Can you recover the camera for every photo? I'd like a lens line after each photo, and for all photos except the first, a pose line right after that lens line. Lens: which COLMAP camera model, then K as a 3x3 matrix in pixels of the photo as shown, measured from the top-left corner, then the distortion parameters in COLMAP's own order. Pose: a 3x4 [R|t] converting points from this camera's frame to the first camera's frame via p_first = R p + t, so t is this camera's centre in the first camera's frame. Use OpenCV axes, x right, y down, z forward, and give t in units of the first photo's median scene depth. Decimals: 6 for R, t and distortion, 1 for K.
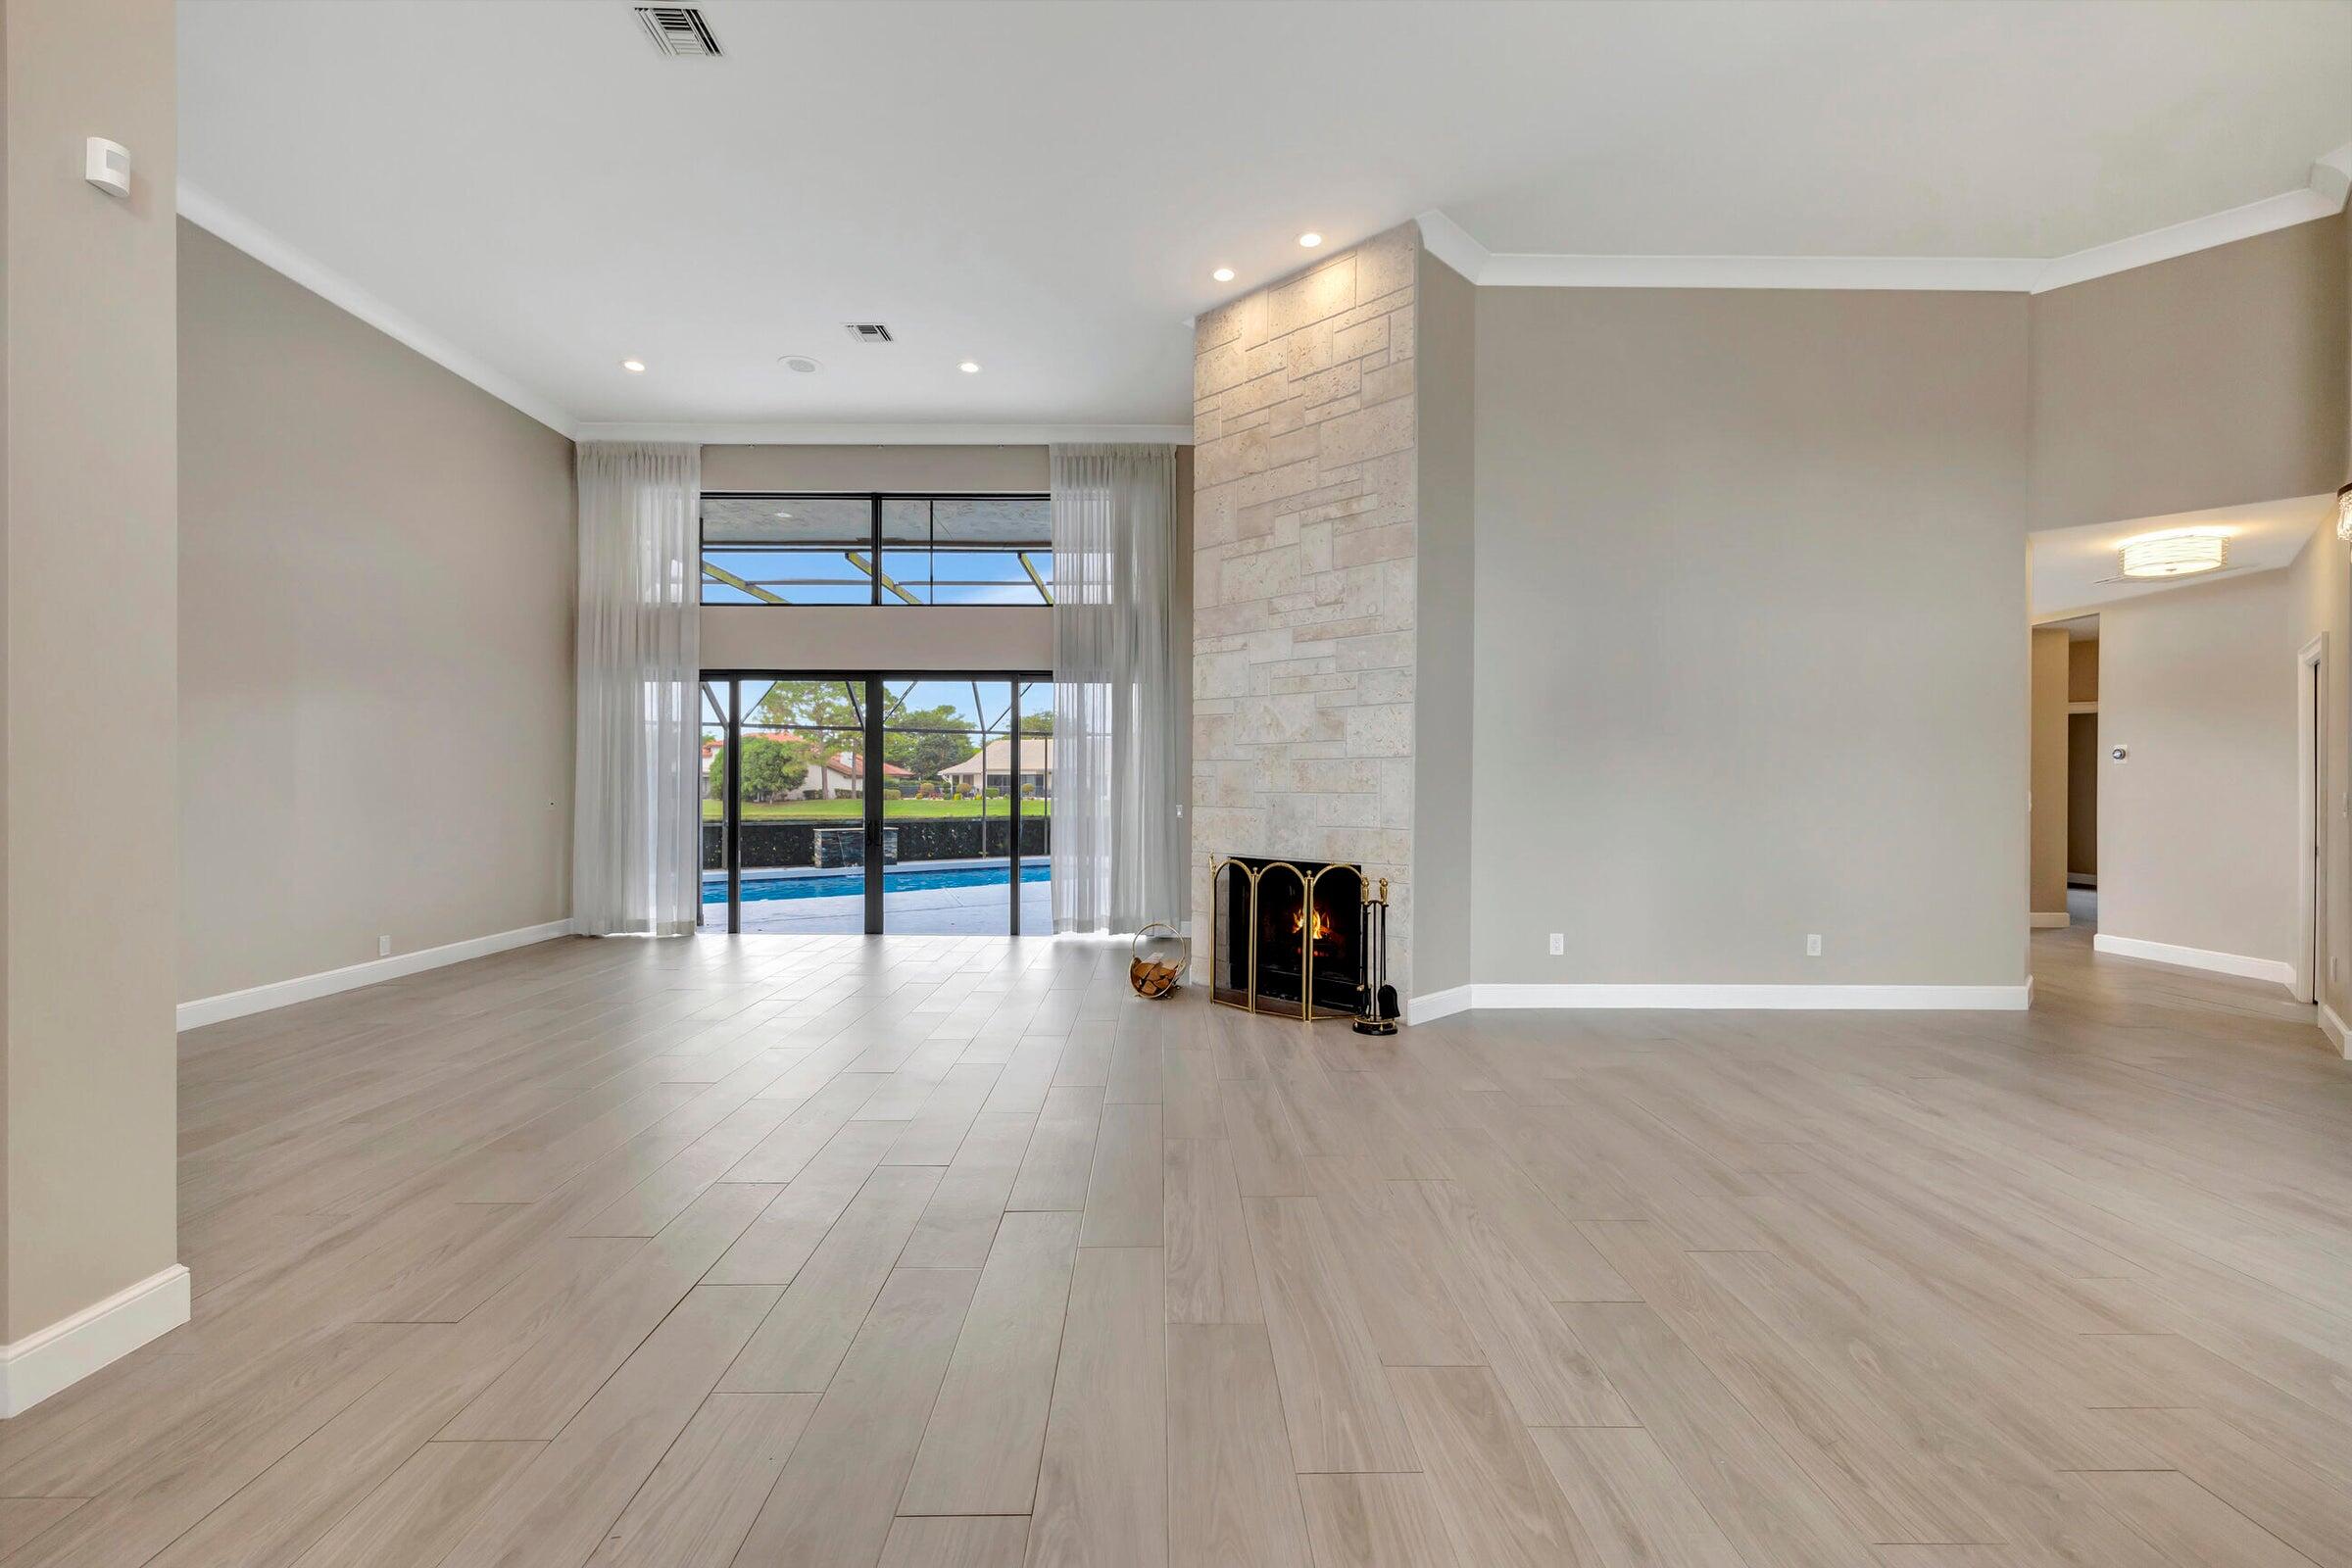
lens RADIAL K [[986.2, 0, 1172.8], [0, 986.2, 787.7], [0, 0, 1]] dist [-0.000926, 0.000027]
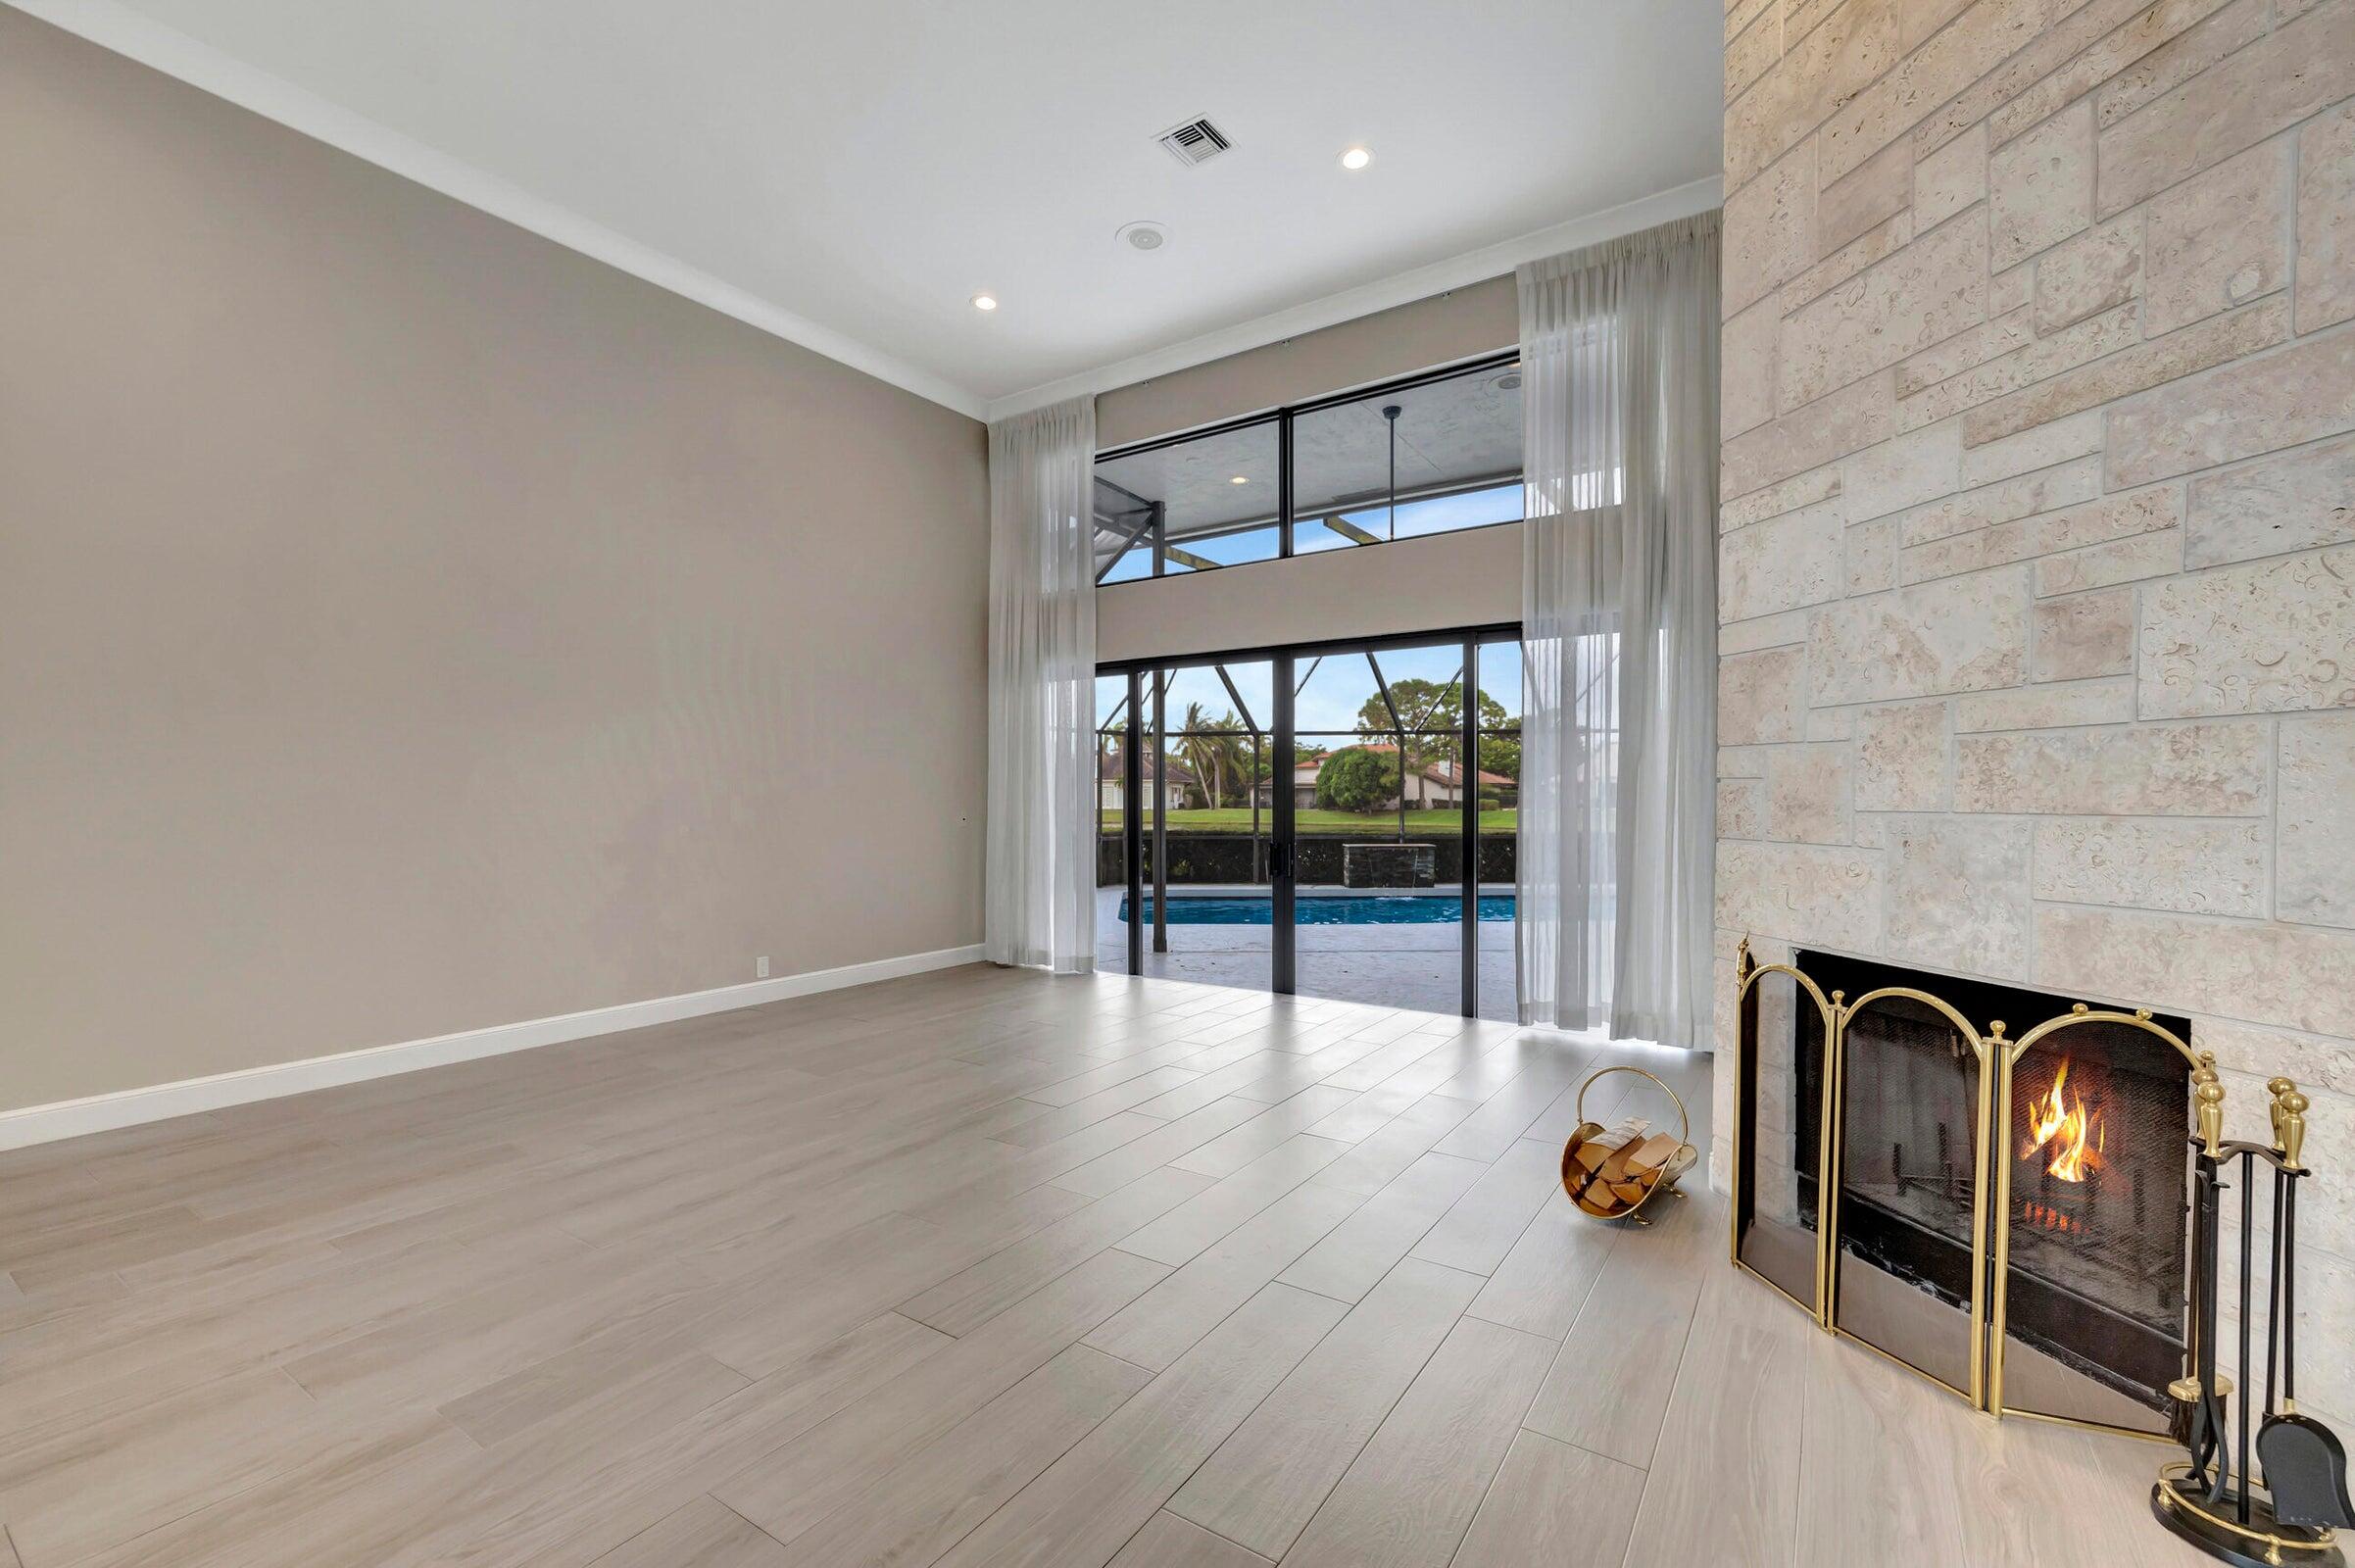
lens RADIAL K [[998.2, 0, 1161.3], [0, 998.2, 817.6], [0, 0, 1]] dist [-0.000886, -0.000202]
pose [[0.820911, 0.006621, -0.571018, 0.061246], [0.005045, 0.999810, 0.018844, -0.002094], [0.571034, -0.018350, 0.820721, 0.332592]]
